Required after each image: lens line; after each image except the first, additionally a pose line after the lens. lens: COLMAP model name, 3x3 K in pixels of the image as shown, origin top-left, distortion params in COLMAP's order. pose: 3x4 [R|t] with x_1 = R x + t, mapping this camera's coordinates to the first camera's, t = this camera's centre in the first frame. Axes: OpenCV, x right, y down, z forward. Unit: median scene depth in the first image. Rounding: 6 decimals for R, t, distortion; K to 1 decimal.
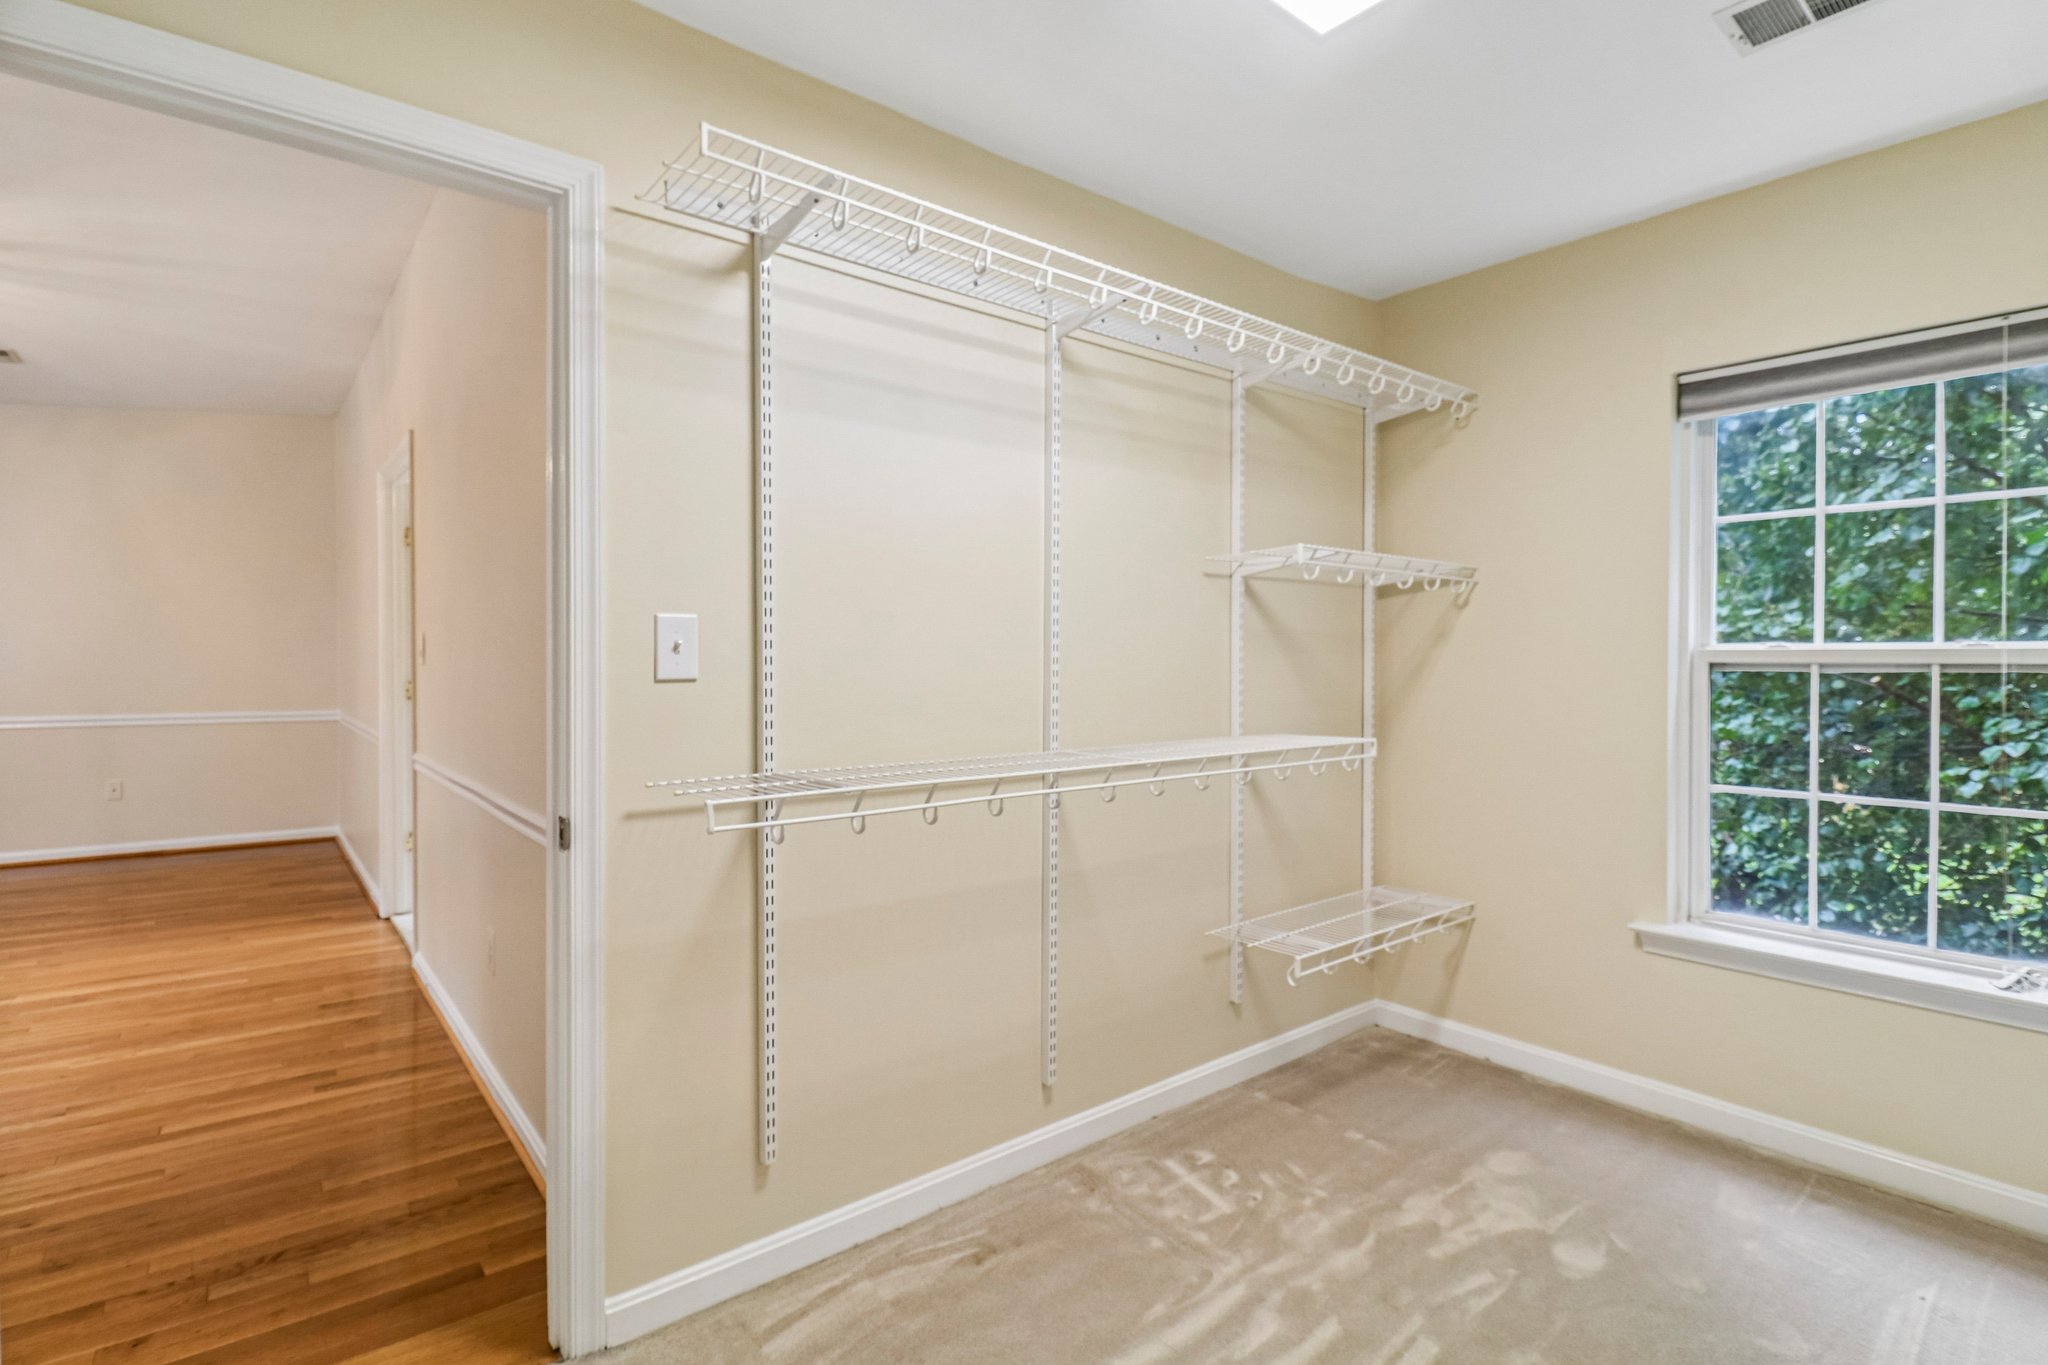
lens RADIAL K [[998.5, 0, 1011.0], [0, 998.5, 655.3], [0, 0, 1]] dist [0.020822, -0.016684]
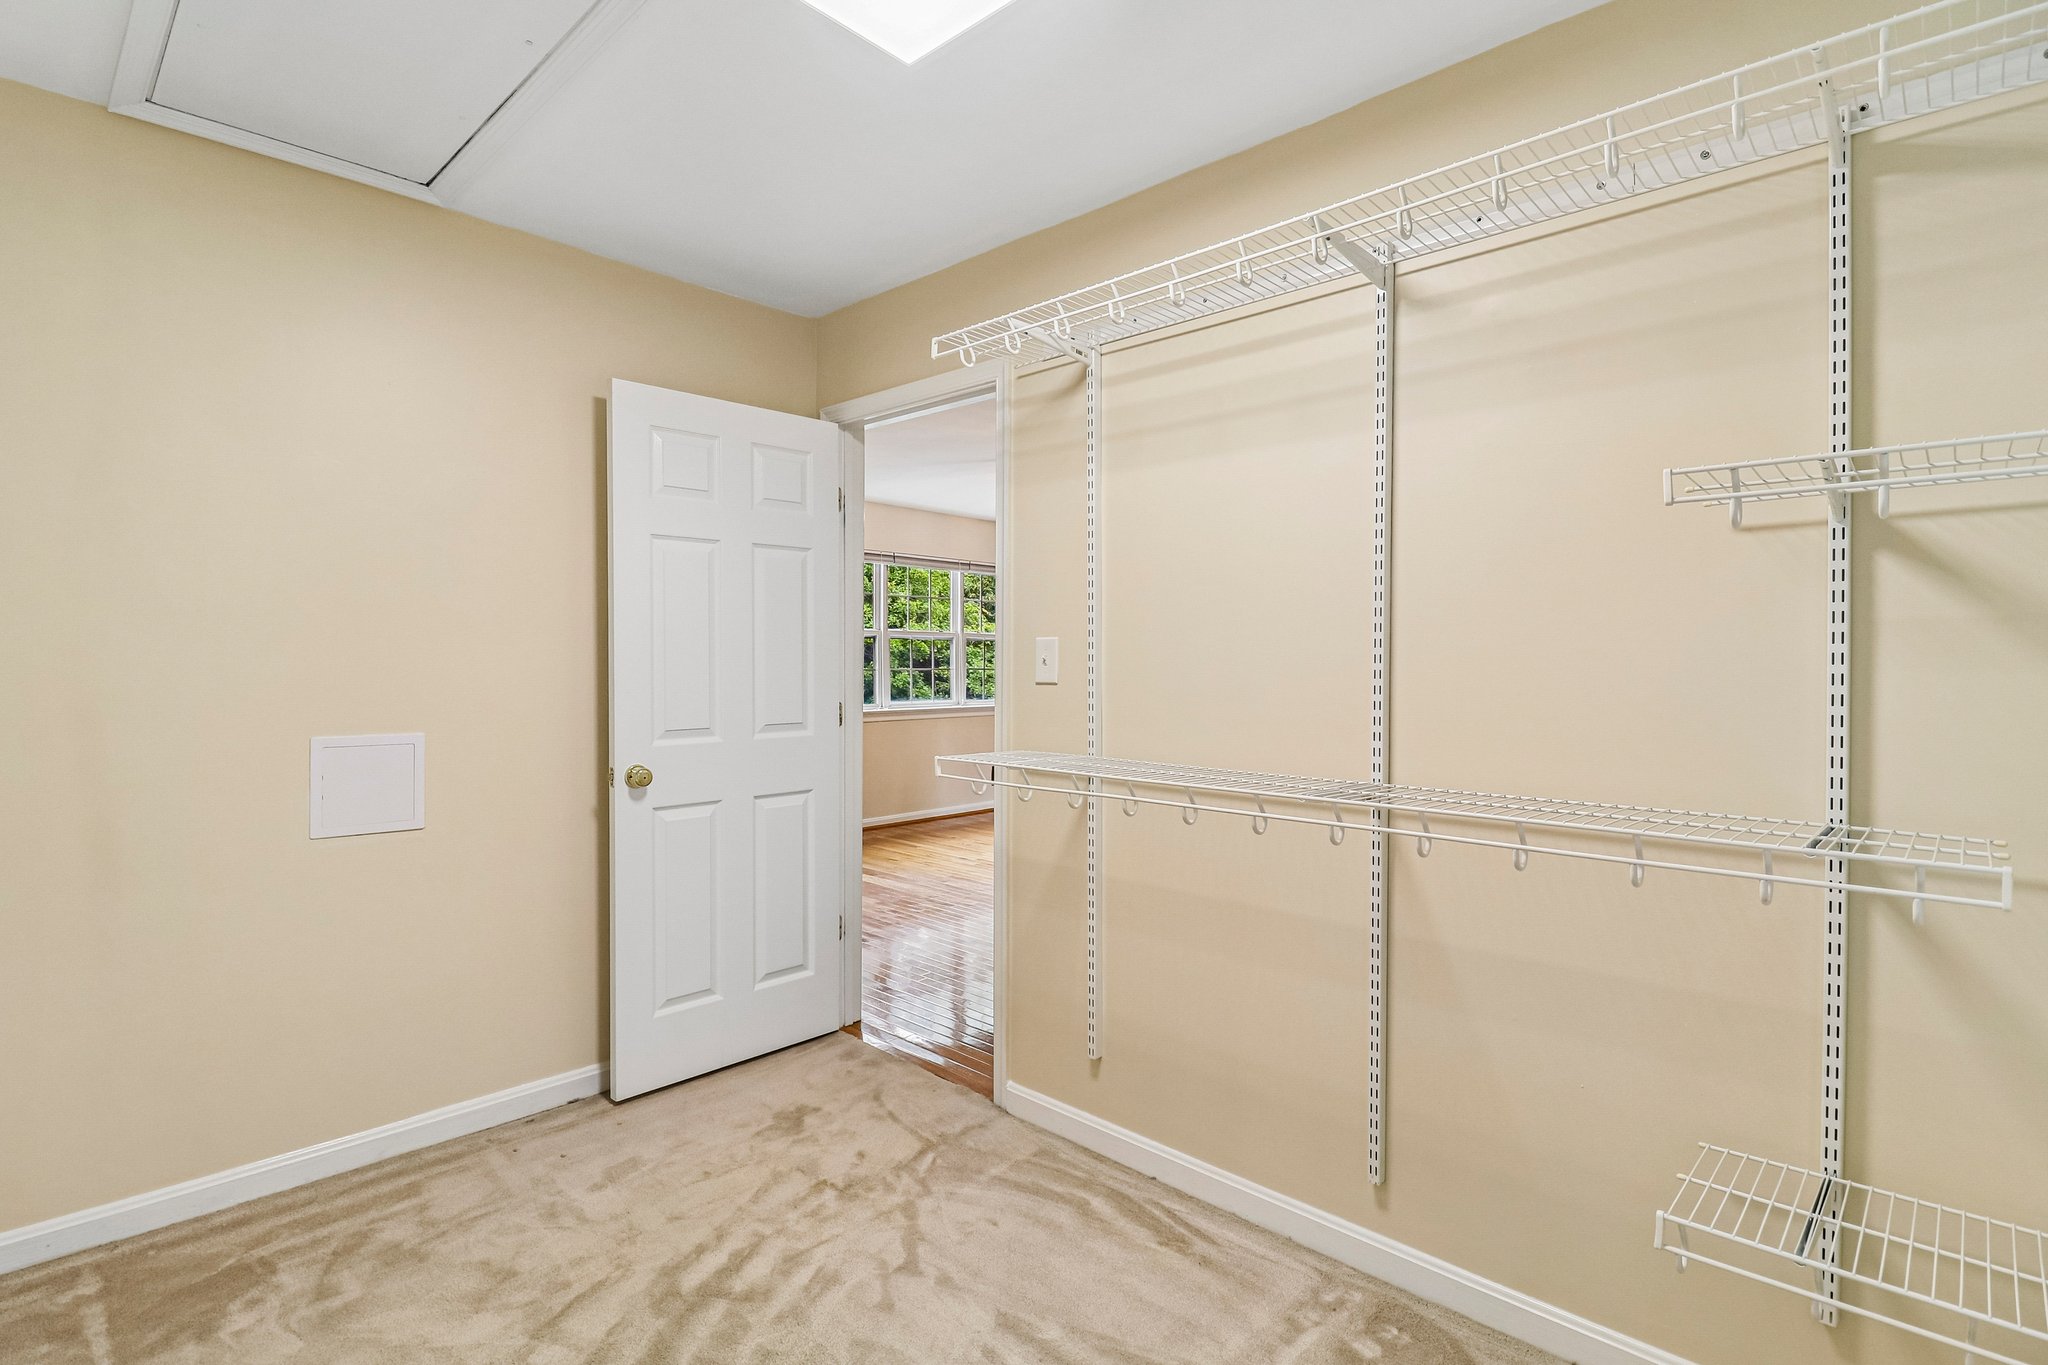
lens RADIAL K [[972.2, 0, 1024.0], [0, 972.2, 682.5], [0, 0, 1]] dist [0.001208, -0.000678]
pose [[0.128892, 0.016332, -0.991524, 1.082330], [0.003429, 0.999851, 0.016915, -0.006887], [0.991653, -0.005580, 0.128817, 0.817832]]
